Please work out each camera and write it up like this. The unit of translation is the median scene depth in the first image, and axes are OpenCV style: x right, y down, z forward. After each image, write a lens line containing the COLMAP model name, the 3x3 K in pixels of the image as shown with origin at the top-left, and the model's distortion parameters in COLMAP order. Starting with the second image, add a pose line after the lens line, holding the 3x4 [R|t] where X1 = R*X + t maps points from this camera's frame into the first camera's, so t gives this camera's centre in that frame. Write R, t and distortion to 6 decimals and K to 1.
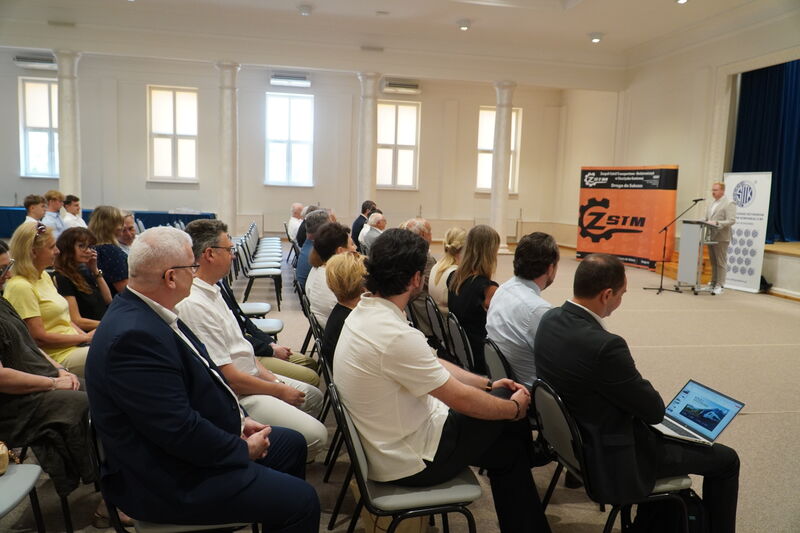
lens RADIAL K [[637.1, 0, 400.0], [0, 637.1, 266.5], [0, 0, 1]] dist [0.006434, -0.006832]
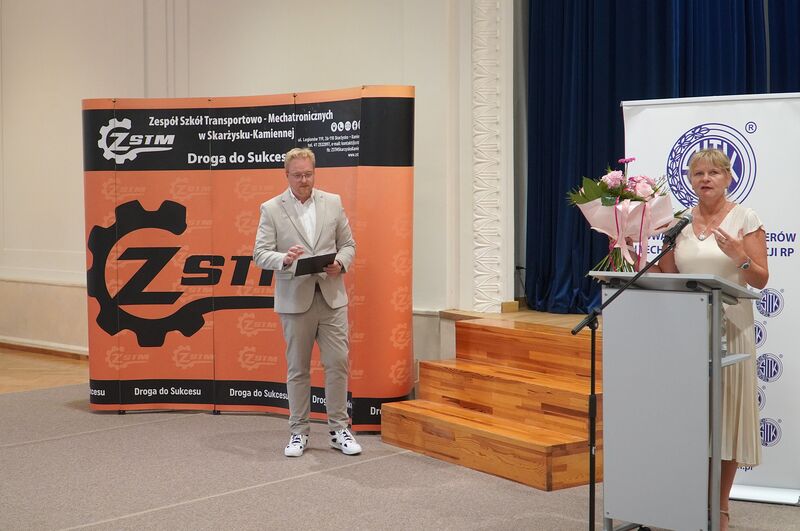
lens RADIAL K [[1208.5, 0, 365.7], [0, 1208.5, 243.7], [0, 0, 1]] dist [0.111694, -1.058556]
pose [[0.822243, -0.061141, 0.565843, 0.068438], [0.100353, 0.994211, -0.038398, -0.055115], [-0.560220, 0.088356, 0.823618, 0.472044]]
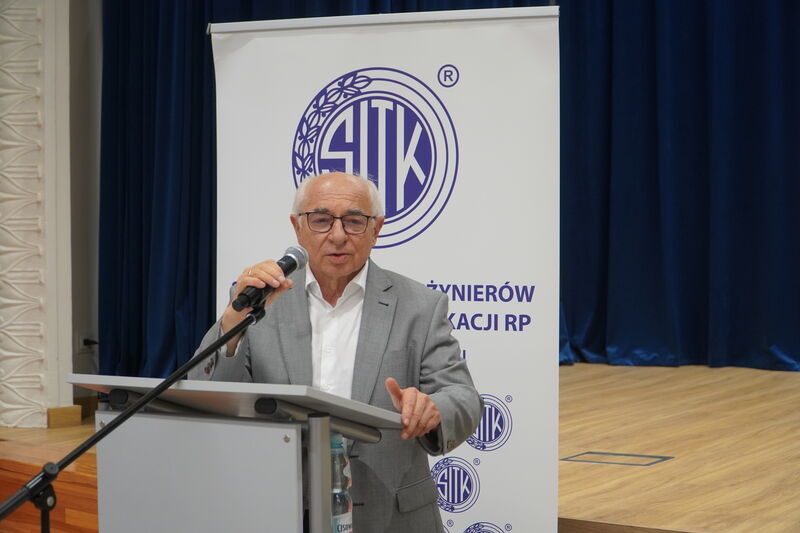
lens RADIAL K [[1861.0, 0, 400.0], [0, 1861.0, 266.5], [0, 0, 1]] dist [-0.311296, -0.291685]
pose [[0.689958, -0.058813, 0.721456, 0.172131], [0.110530, 0.993566, -0.024708, -0.057442], [-0.715361, 0.096790, 0.692019, 0.521369]]
